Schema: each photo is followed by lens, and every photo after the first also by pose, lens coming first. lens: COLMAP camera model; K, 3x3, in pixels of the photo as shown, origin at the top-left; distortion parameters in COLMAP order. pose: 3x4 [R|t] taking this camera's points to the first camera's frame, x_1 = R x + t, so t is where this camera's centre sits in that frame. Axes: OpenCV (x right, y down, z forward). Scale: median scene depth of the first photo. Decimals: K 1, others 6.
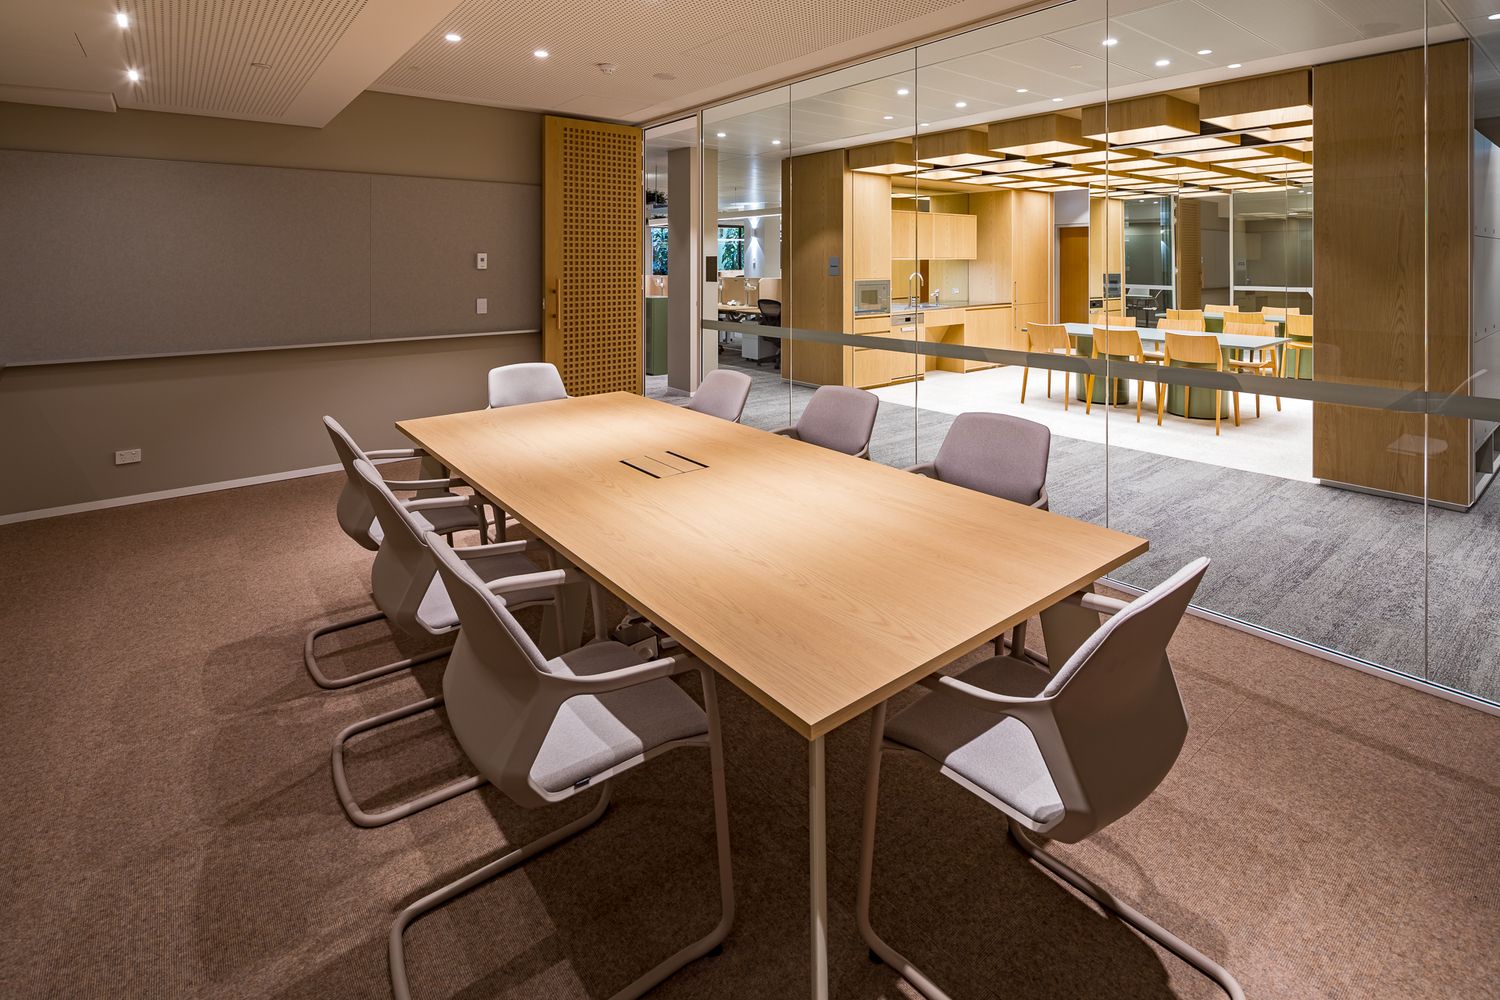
lens RADIAL K [[723.3, 0, 761.5], [0, 723.3, 262.2], [0, 0, 1]] dist [0.011265, -0.006151]
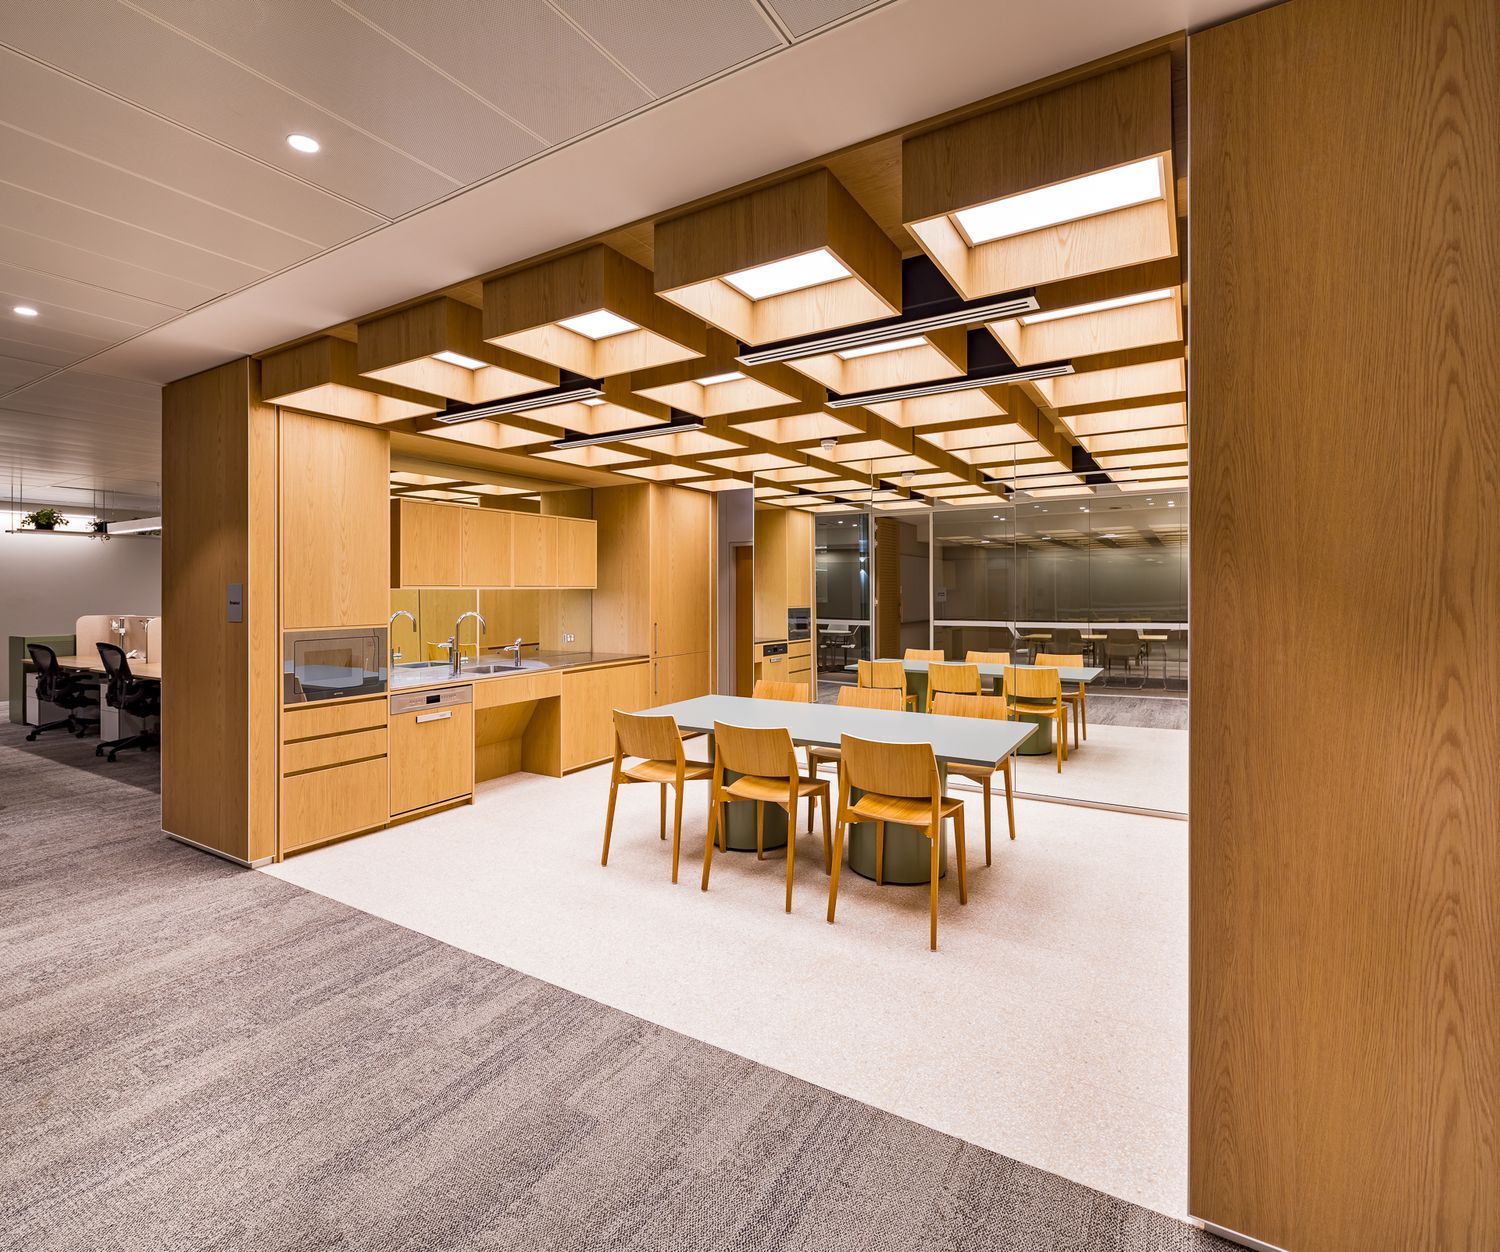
lens RADIAL K [[737.1, 0, 738.3], [0, 737.1, 593.1], [0, 0, 1]] dist [0.009071, -0.001762]
pose [[0.945897, -0.001556, 0.324464, 0.202866], [0.001361, 0.999999, 0.000830, -0.000804], [-0.324465, -0.000344, 0.945898, 0.338659]]
